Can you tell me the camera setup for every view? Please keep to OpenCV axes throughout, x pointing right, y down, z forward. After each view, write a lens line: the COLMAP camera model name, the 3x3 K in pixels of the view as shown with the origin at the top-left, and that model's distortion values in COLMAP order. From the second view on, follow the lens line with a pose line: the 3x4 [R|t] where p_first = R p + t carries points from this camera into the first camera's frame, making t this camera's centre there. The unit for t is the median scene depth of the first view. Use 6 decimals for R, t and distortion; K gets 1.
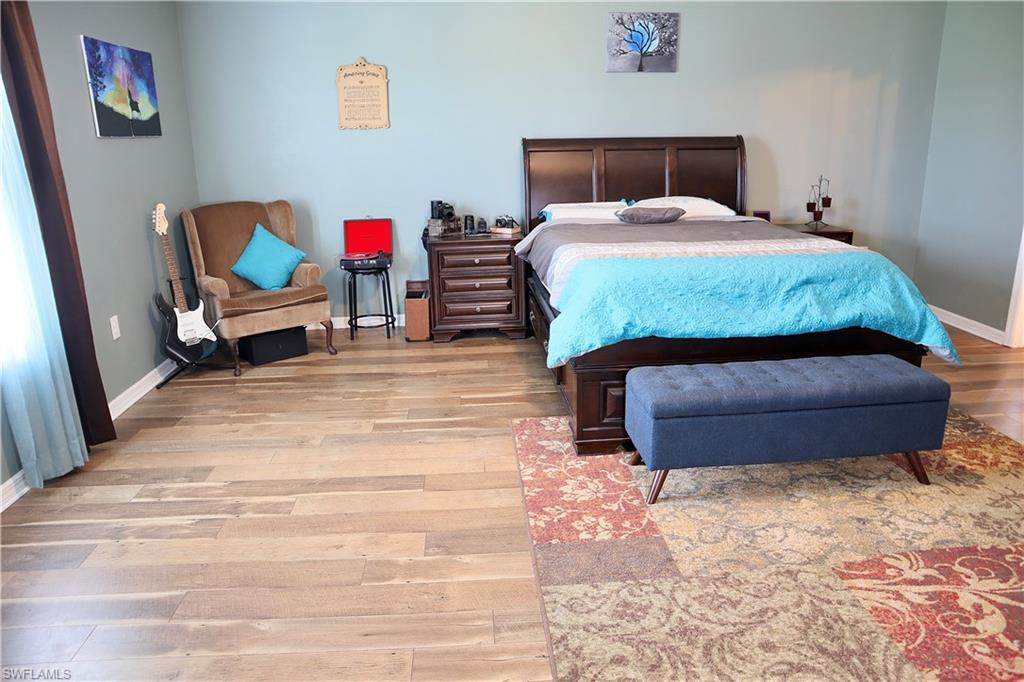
lens RADIAL K [[717.7, 0, 520.2], [0, 717.7, 342.5], [0, 0, 1]] dist [-0.114033, 0.085813]
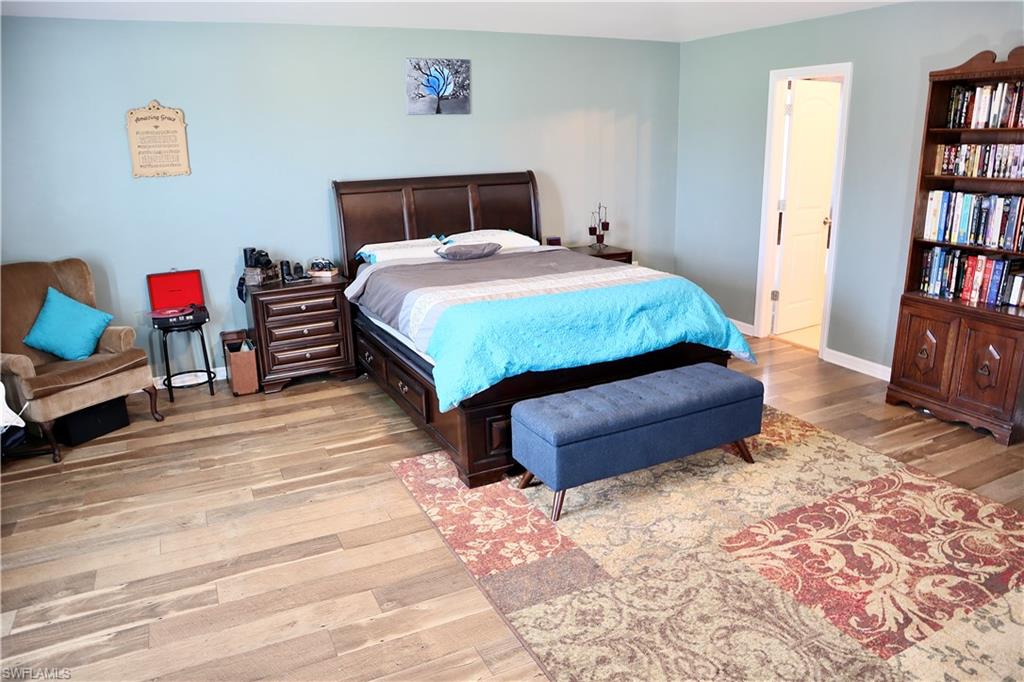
lens RADIAL K [[717.7, 0, 520.2], [0, 717.7, 342.5], [0, 0, 1]] dist [-0.114033, 0.085813]
pose [[0.925067, -0.105098, 0.364974, -0.218307], [0.109226, 0.993973, 0.009379, -0.062137], [-0.363760, 0.031189, 0.930970, -0.037234]]
